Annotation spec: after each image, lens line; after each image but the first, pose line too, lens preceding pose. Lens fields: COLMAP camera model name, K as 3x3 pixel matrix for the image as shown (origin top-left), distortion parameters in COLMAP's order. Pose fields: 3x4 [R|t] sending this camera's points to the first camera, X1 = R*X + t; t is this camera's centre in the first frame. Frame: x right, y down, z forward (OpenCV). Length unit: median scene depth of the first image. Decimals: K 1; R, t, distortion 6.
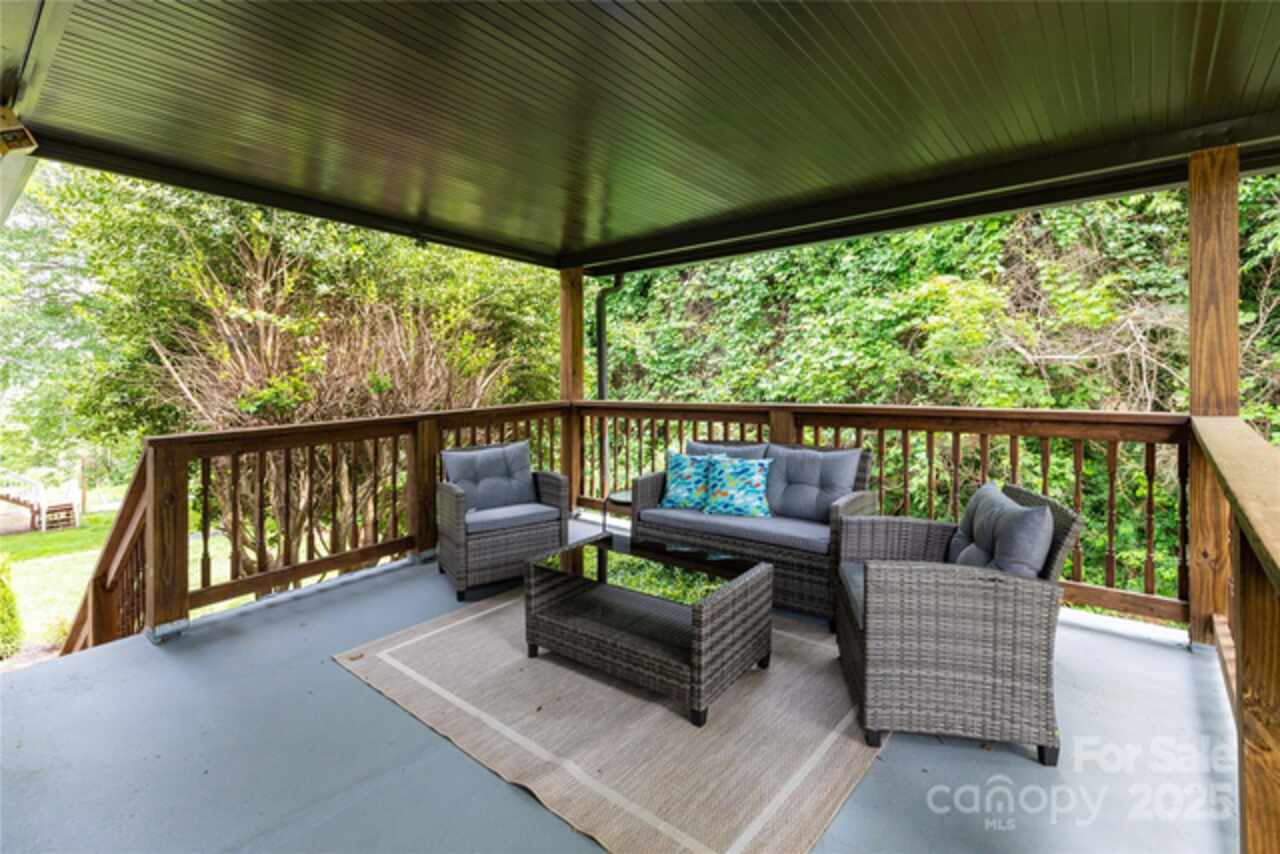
lens RADIAL K [[596.7, 0, 638.4], [0, 596.7, 387.5], [0, 0, 1]] dist [0.000713, 0.000022]
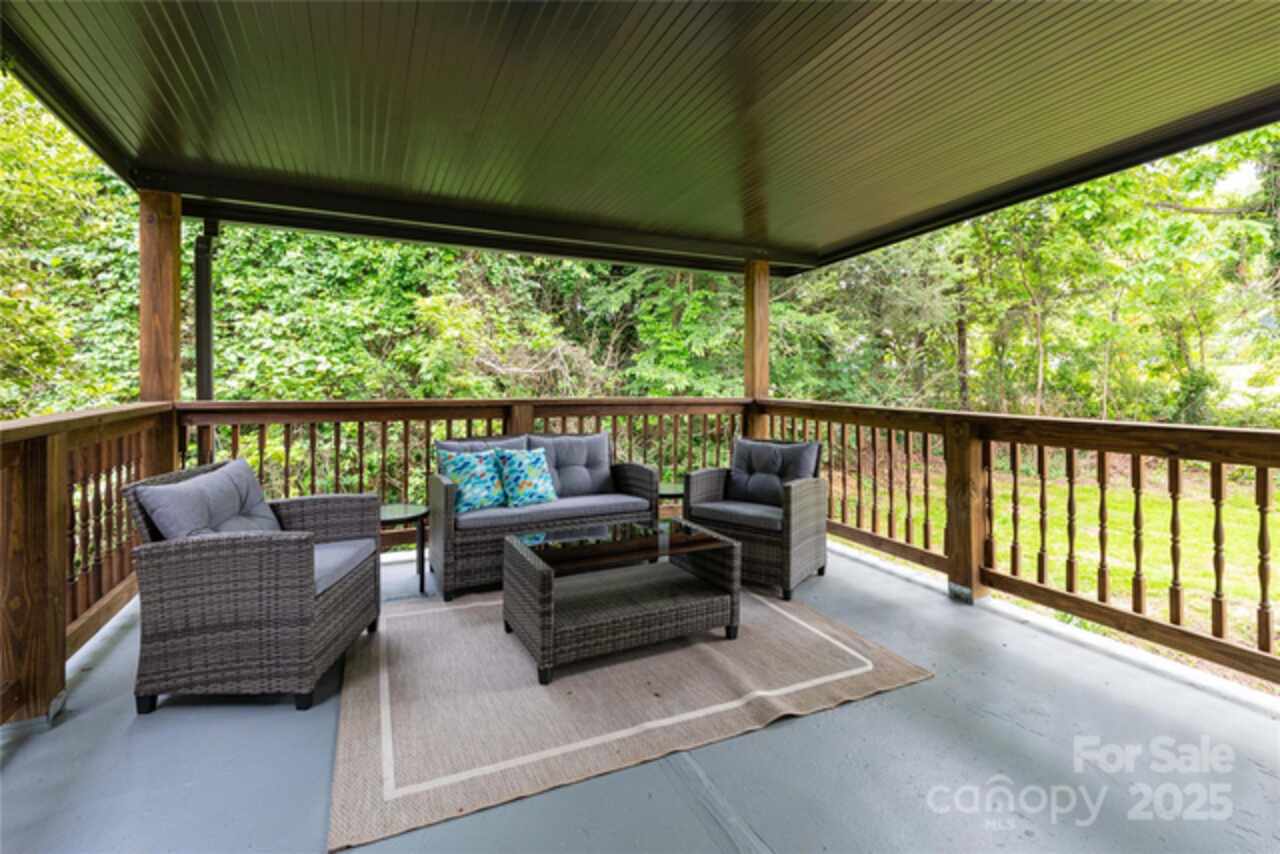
lens RADIAL K [[585.6, 0, 637.5], [0, 585.6, 408.5], [0, 0, 1]] dist [0.001719, 0.000180]
pose [[0.417530, -0.014498, 0.908548, -0.319599], [0.009511, 0.999888, 0.011585, 0.018171], [-0.908613, 0.003804, 0.417621, 0.192773]]
